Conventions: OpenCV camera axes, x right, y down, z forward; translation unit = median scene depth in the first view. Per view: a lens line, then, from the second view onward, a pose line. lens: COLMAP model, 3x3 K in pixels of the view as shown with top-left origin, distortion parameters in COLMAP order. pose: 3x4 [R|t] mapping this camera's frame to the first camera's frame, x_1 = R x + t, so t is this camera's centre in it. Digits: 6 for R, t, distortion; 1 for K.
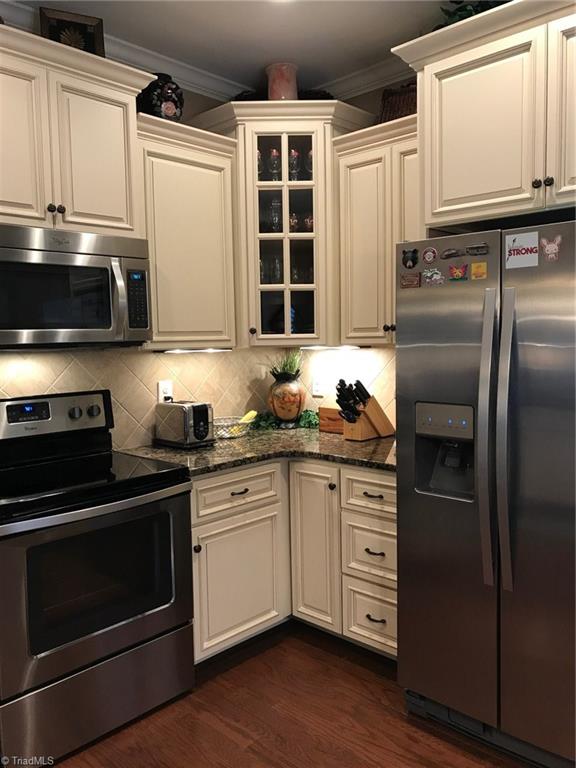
lens RADIAL K [[634.4, 0, 290.2], [0, 634.4, 387.2], [0, 0, 1]] dist [0.029703, -0.038568]
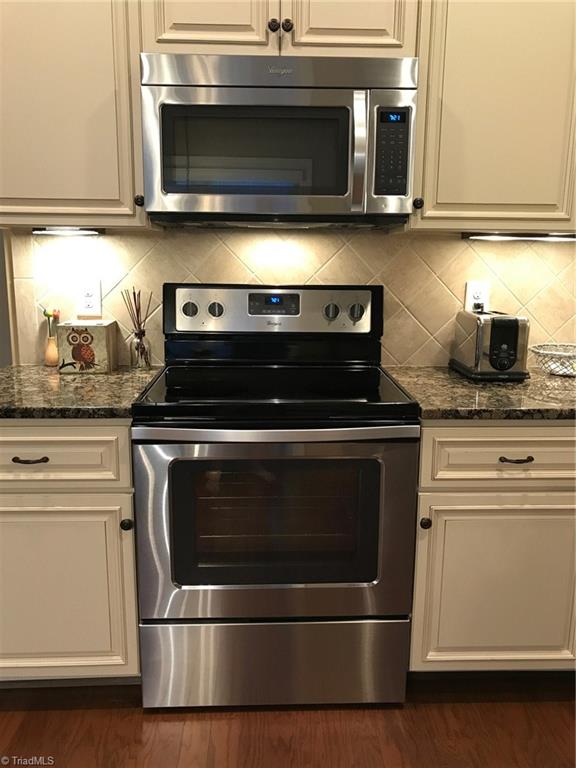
lens RADIAL K [[634.4, 0, 288.5], [0, 634.4, 382.8], [0, 0, 1]] dist [0.029703, -0.038568]
pose [[0.711757, 0.168105, -0.682013, 0.183452], [-0.080974, 0.984104, 0.158059, 0.007642], [0.697743, -0.057274, 0.714055, 0.395621]]
